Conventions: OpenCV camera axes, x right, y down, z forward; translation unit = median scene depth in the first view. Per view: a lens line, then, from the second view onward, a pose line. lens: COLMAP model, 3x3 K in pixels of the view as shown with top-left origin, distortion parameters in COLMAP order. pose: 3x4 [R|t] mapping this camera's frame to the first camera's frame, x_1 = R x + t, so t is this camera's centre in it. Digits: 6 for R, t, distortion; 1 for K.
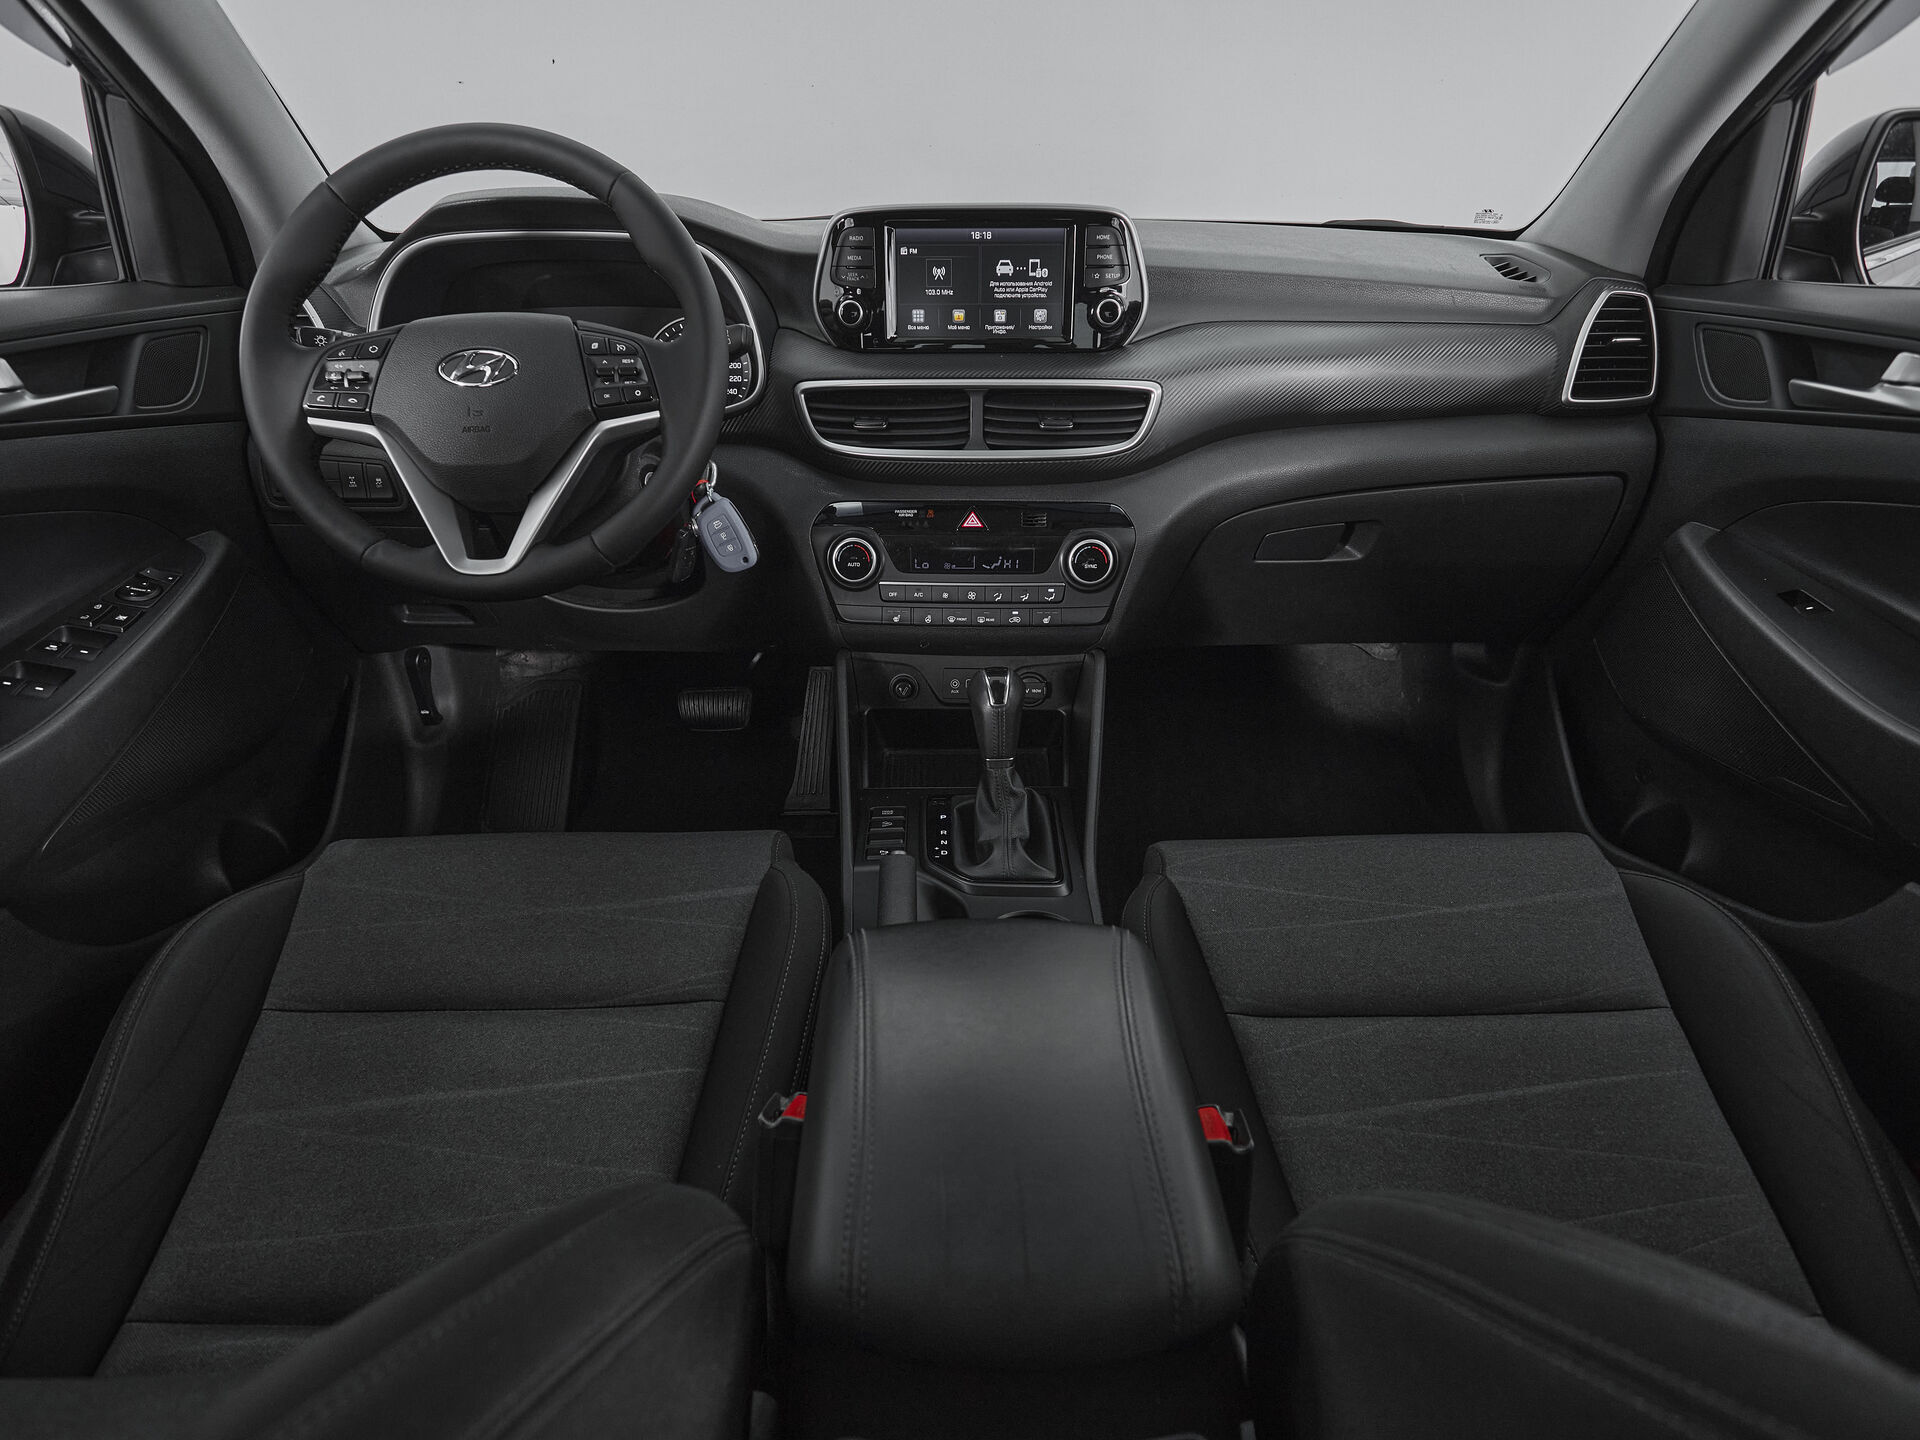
lens RADIAL K [[1033.4, 0, 958.9], [0, 1033.4, 730.8], [0, 0, 1]] dist [-0.002633, -0.002731]
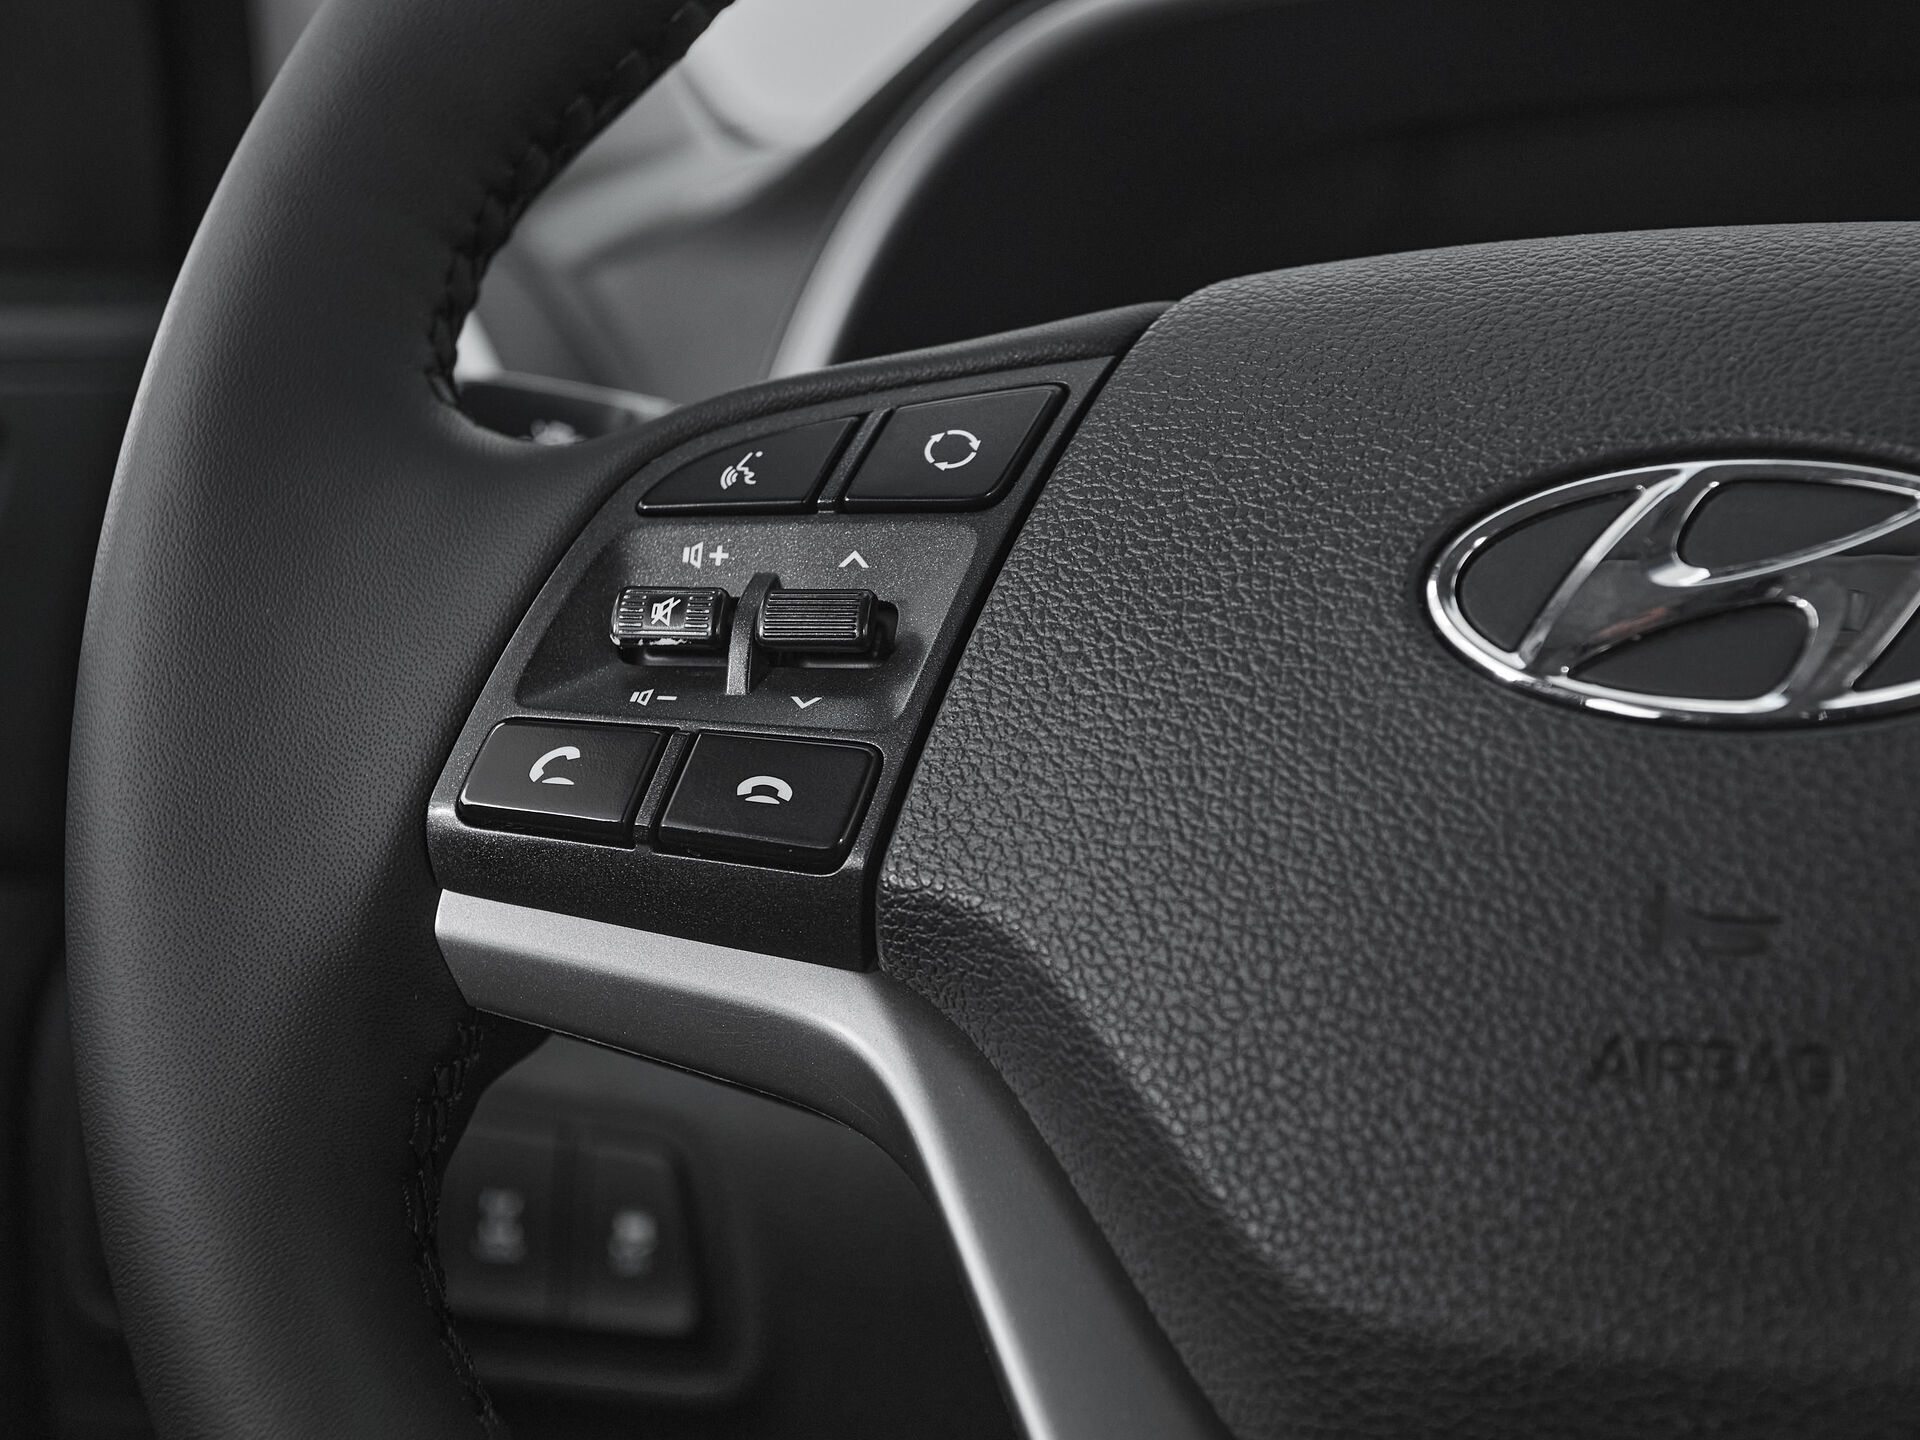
lens RADIAL K [[3395.9, 0, 963.9], [0, 3395.9, 718.8], [0, 0, 1]] dist [0.026160, 0.000000]
pose [[0.945176, 0.032226, -0.324967, -0.347043], [-0.139172, 0.939976, -0.311571, -0.160815], [0.295421, 0.339716, 0.892928, 0.502755]]
